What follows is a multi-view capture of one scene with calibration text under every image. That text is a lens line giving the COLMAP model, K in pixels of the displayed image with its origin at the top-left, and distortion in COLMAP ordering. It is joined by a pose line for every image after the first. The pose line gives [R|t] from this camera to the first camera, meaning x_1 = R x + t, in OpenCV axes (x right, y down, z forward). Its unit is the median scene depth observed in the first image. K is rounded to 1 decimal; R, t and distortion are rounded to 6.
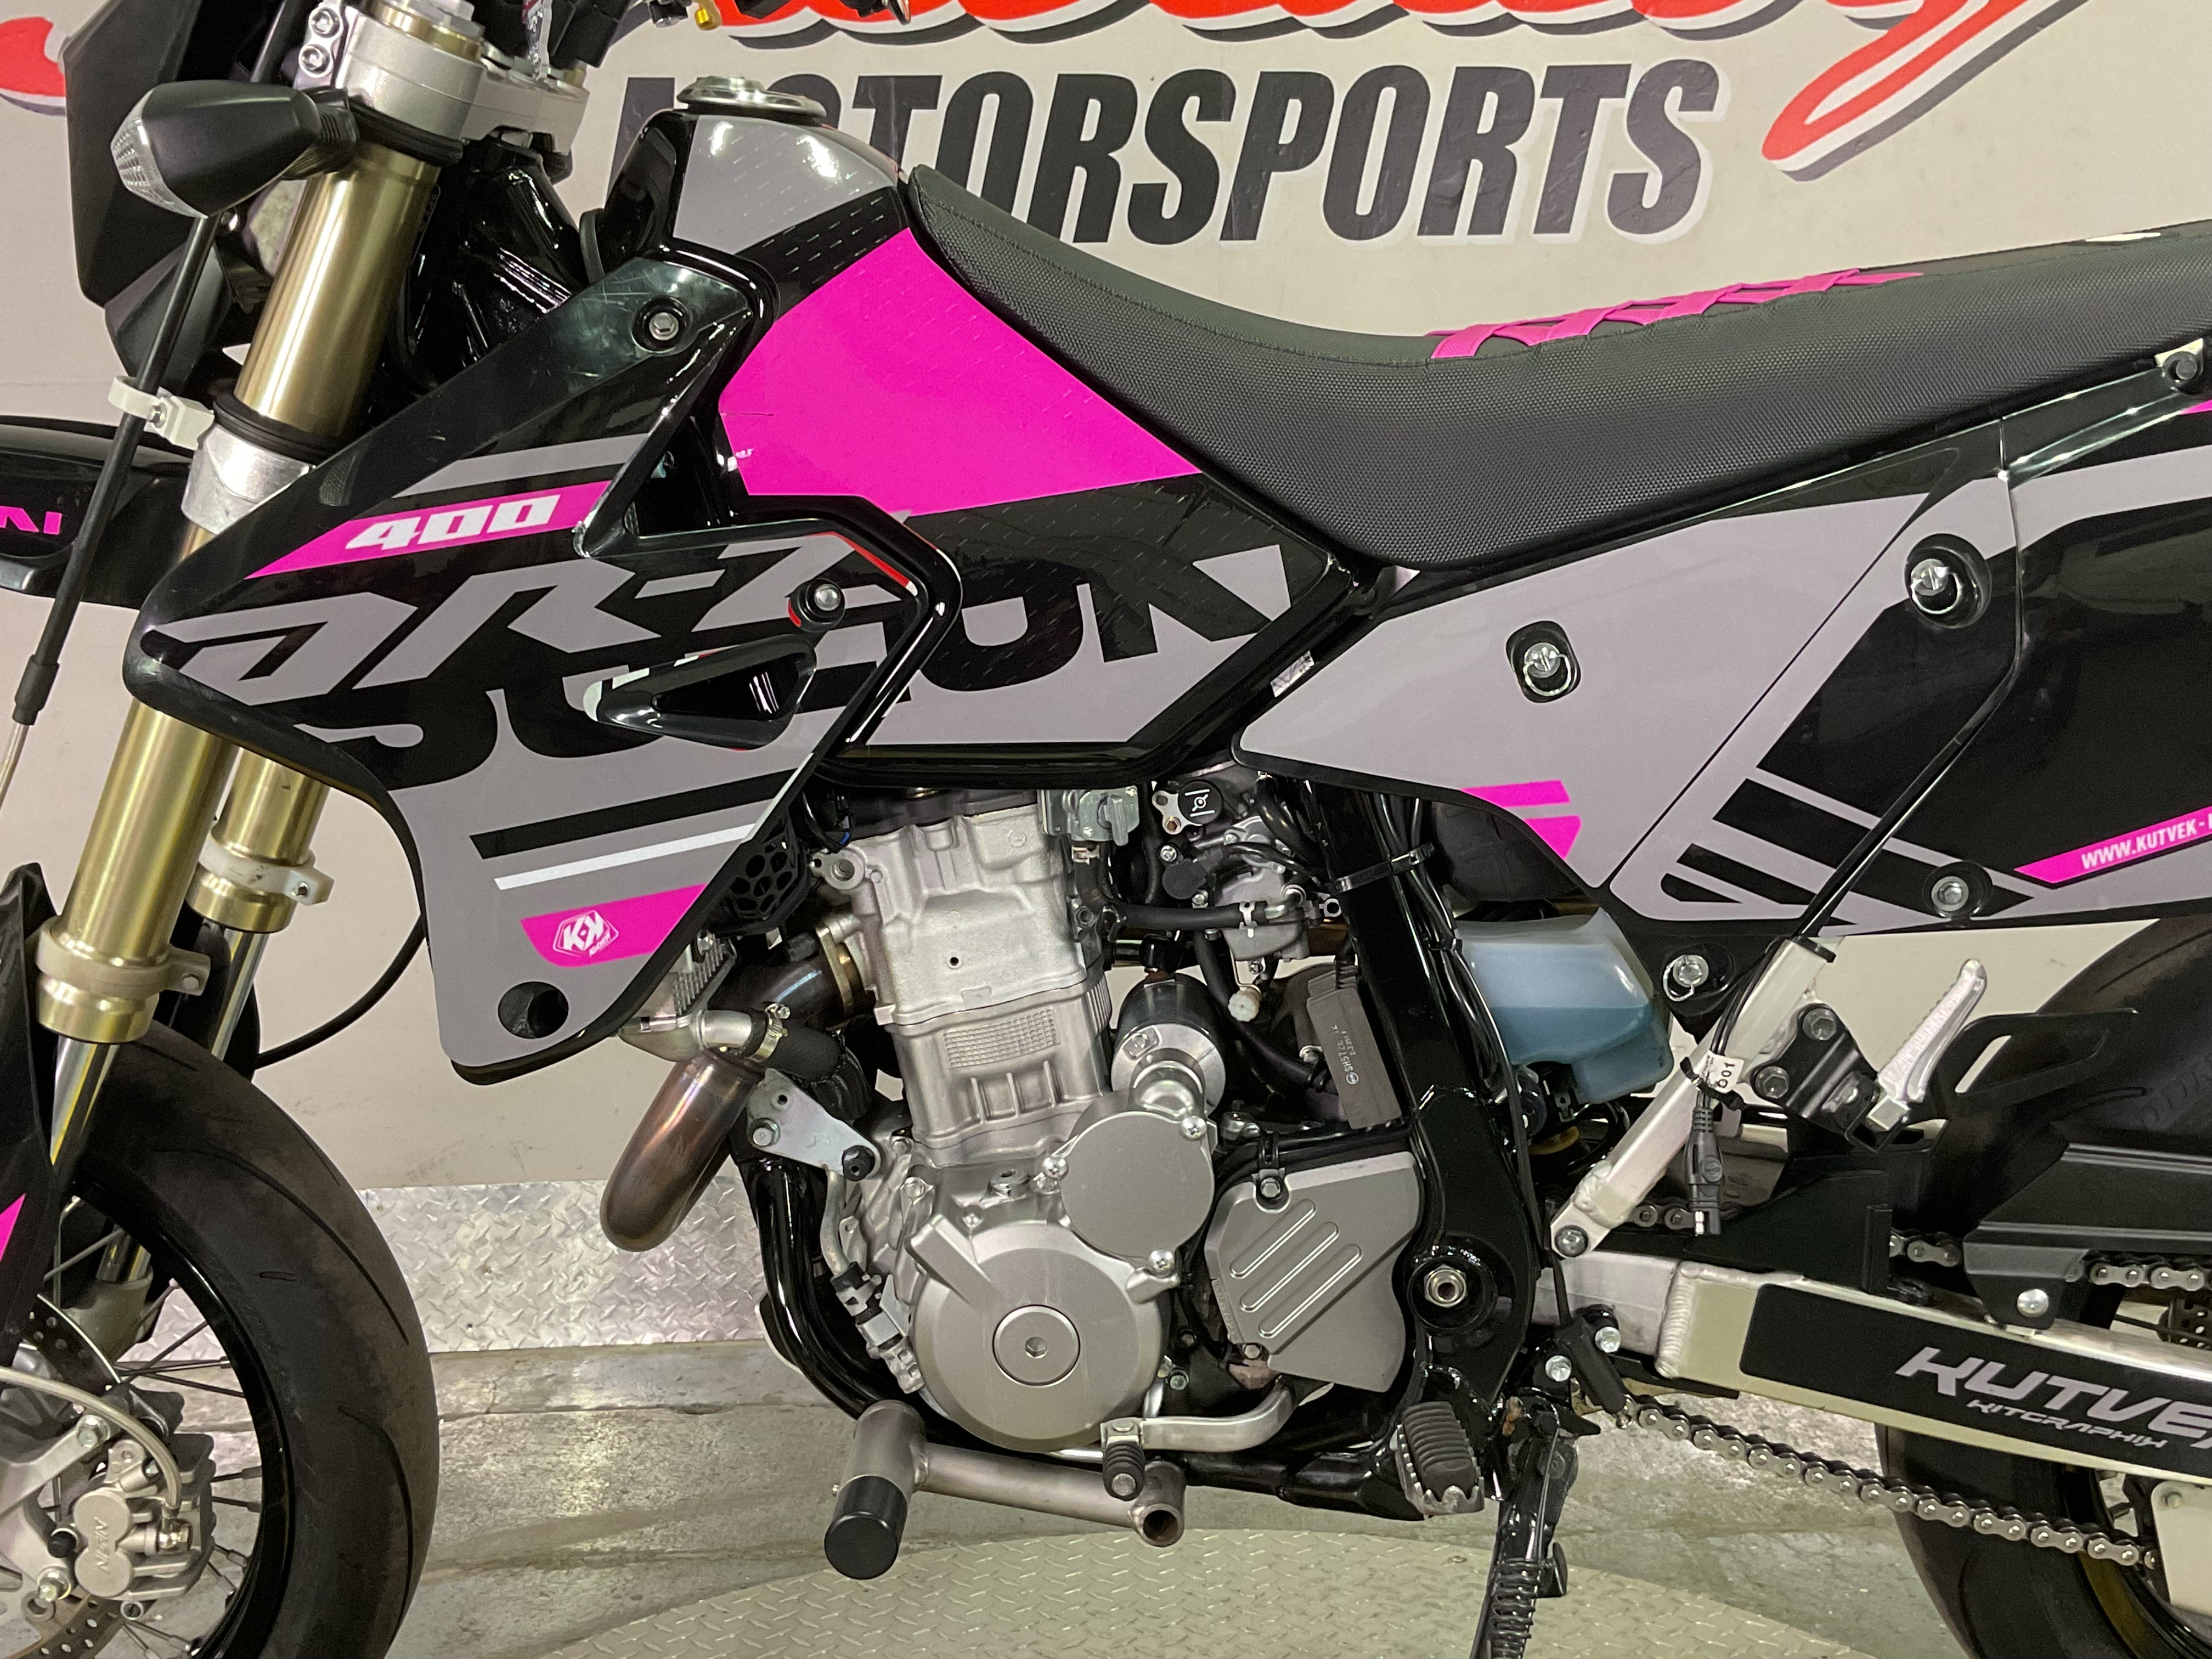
lens RADIAL K [[2369.4, 0, 1103.1], [0, 2369.4, 822.7], [0, 0, 1]] dist [0.171356, -0.405435]
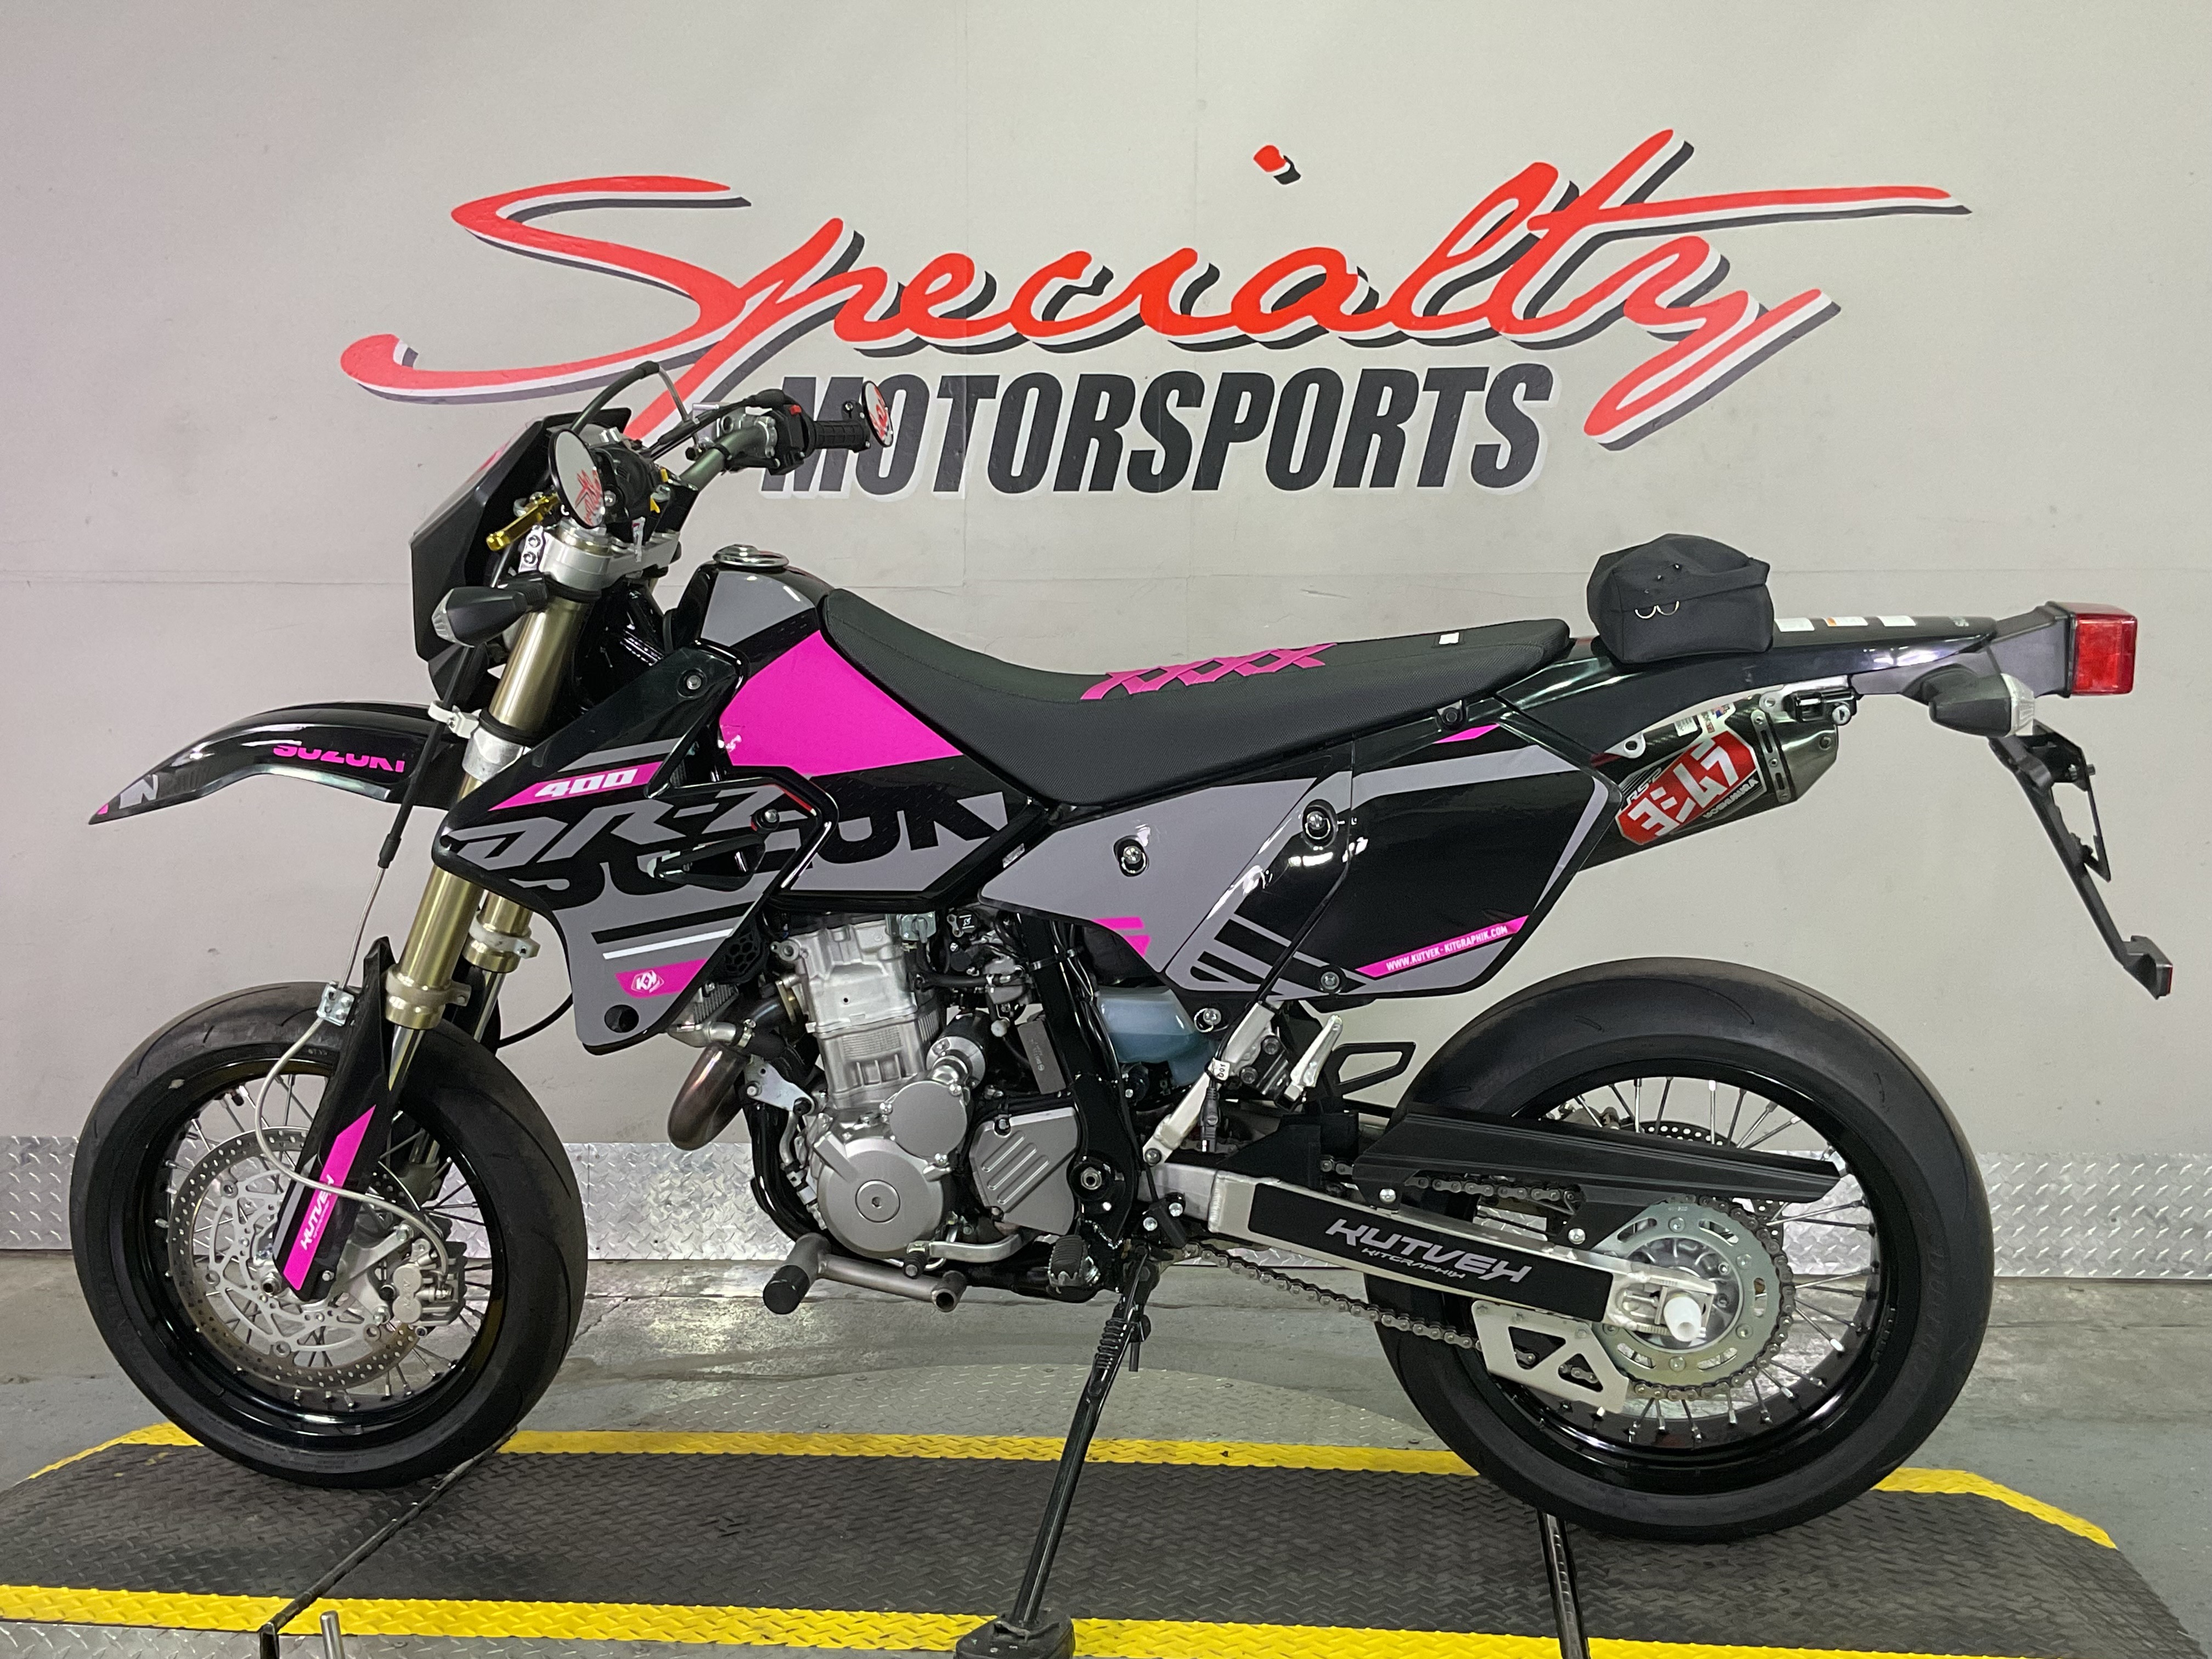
lens RADIAL K [[2369.4, 0, 1103.1], [0, 2369.4, 822.7], [0, 0, 1]] dist [0.171356, -0.405435]
pose [[0.993086, 0.021954, -0.115314, 0.363563], [-0.023451, 0.999657, -0.011639, -0.067508], [0.115019, 0.014263, 0.993261, -0.882244]]
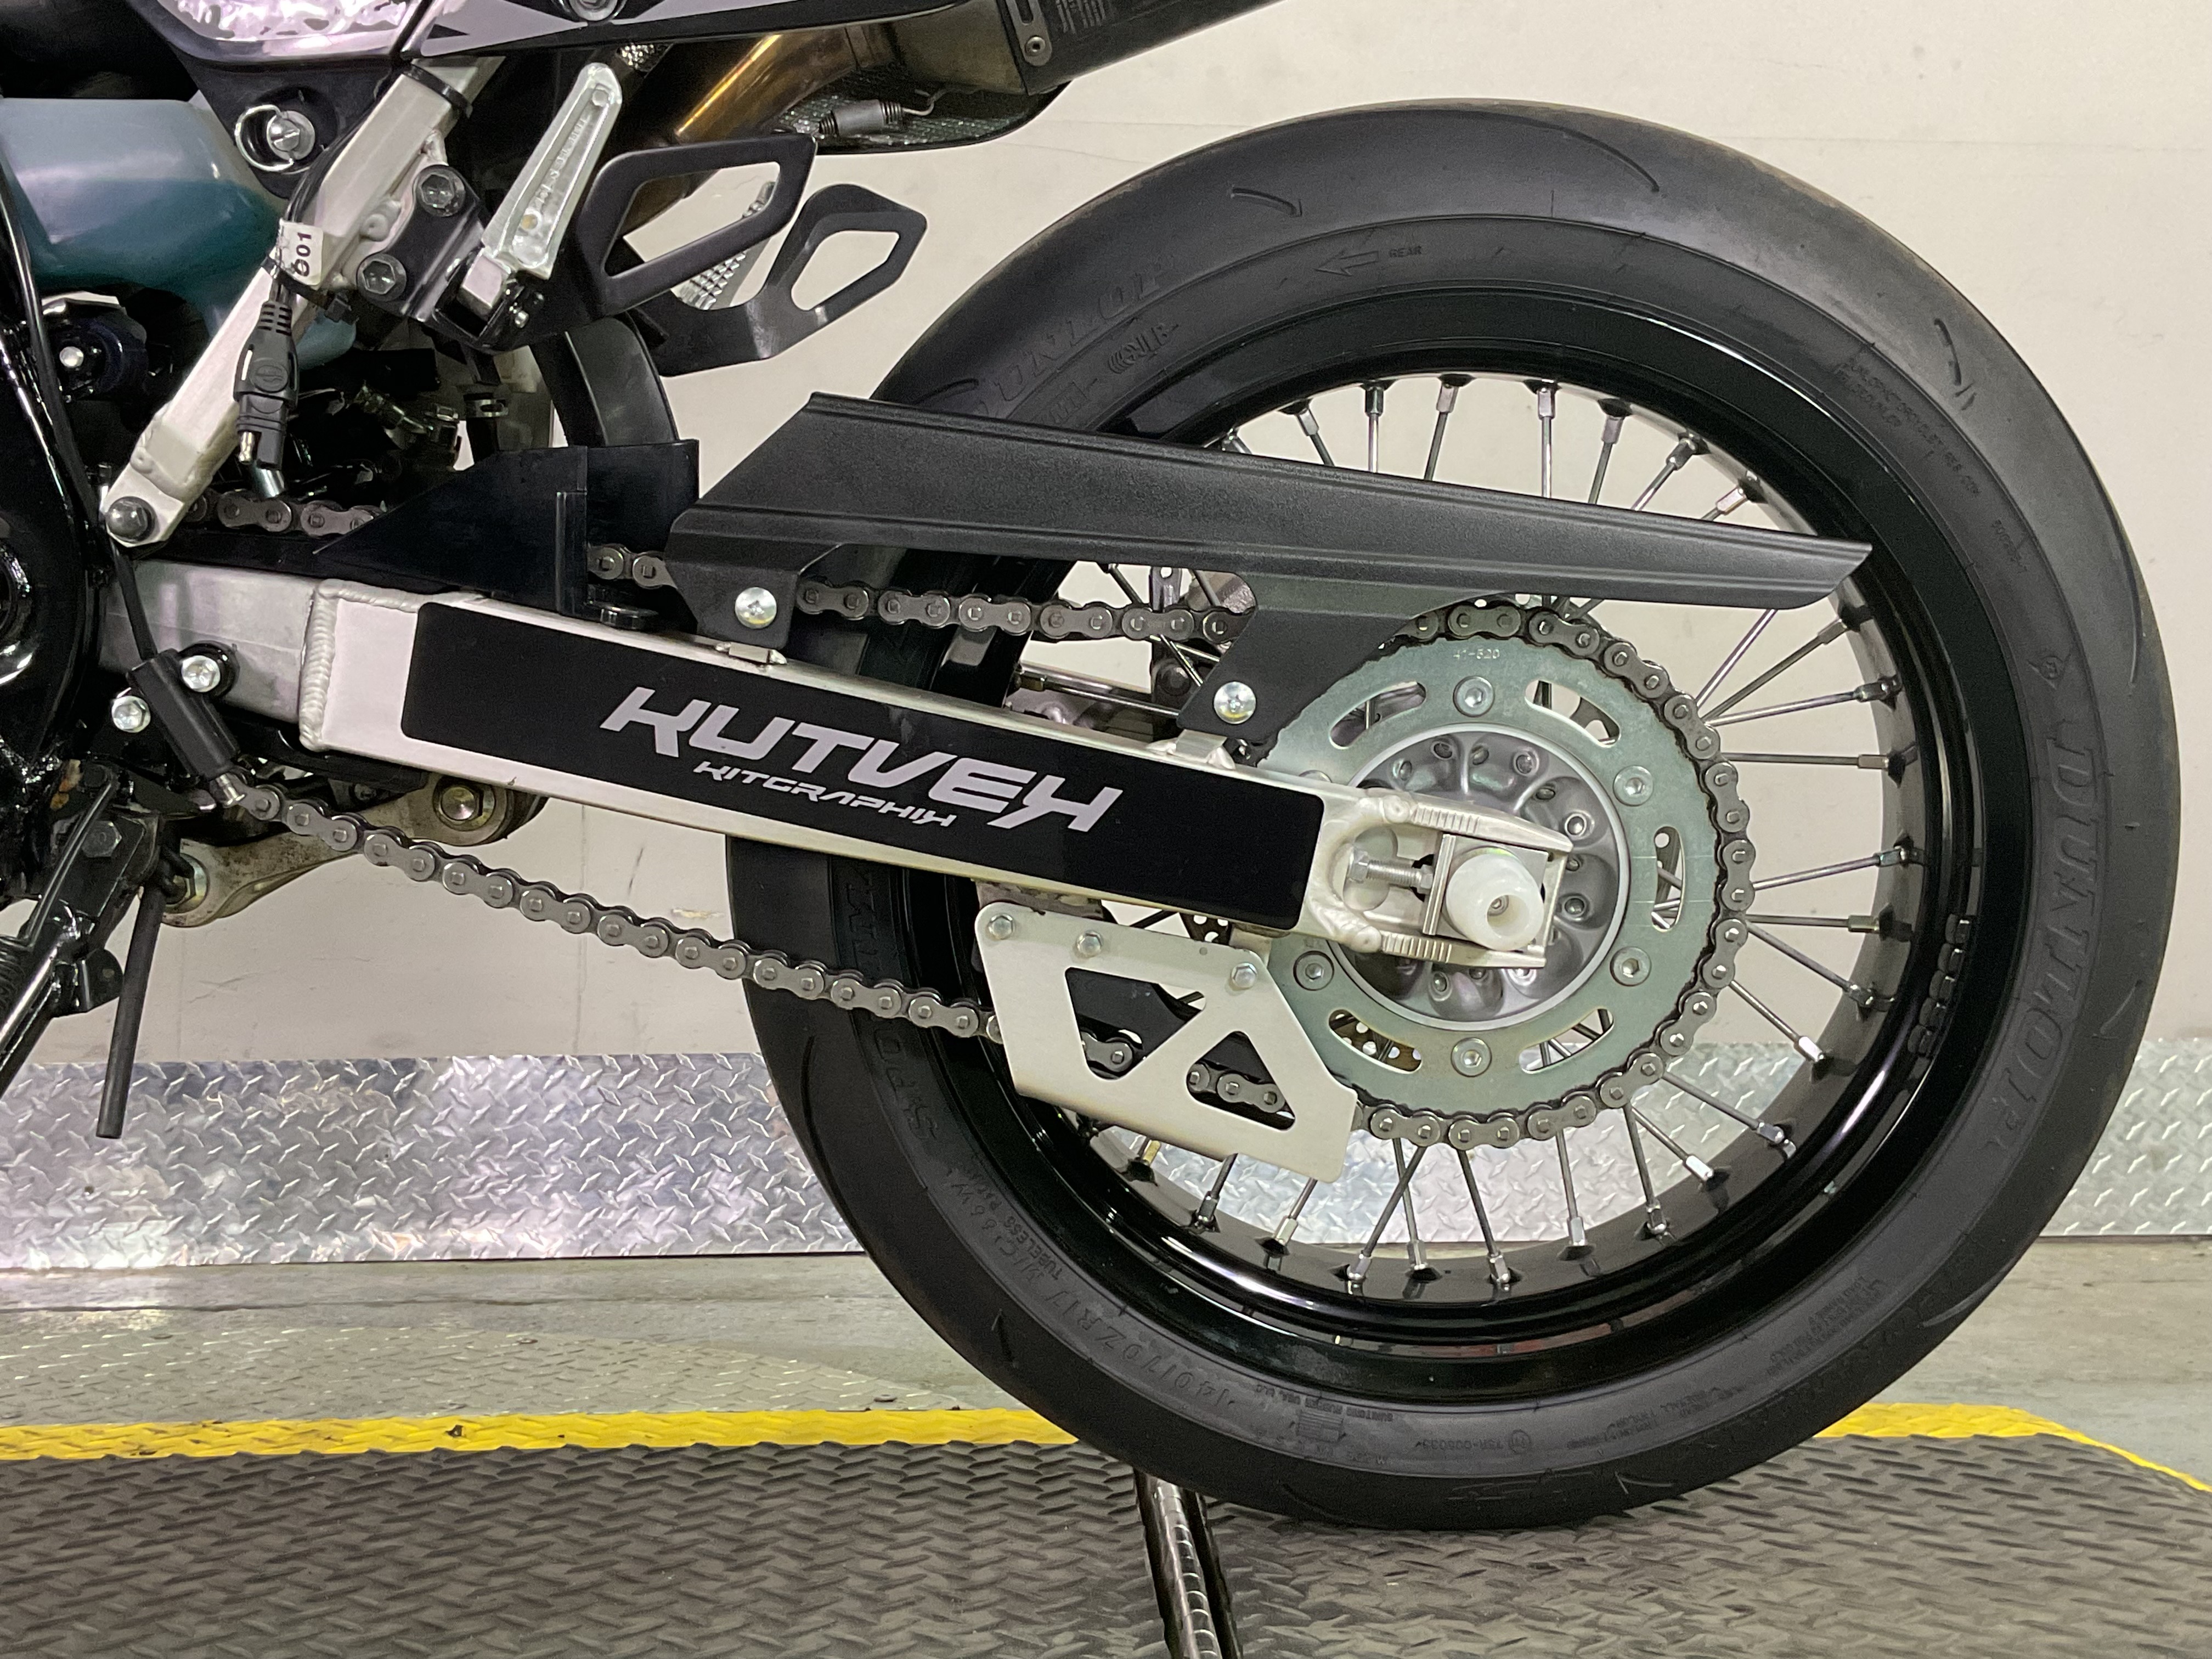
lens RADIAL K [[2550.9, 0, 1106.0], [0, 2550.9, 829.5], [0, 0, 1]] dist [0.103687, -0.015505]
pose [[0.998793, 0.023344, 0.043207, 0.448327], [-0.019108, 0.995201, -0.095971, 0.330395], [-0.045240, 0.095029, 0.994446, 0.222115]]
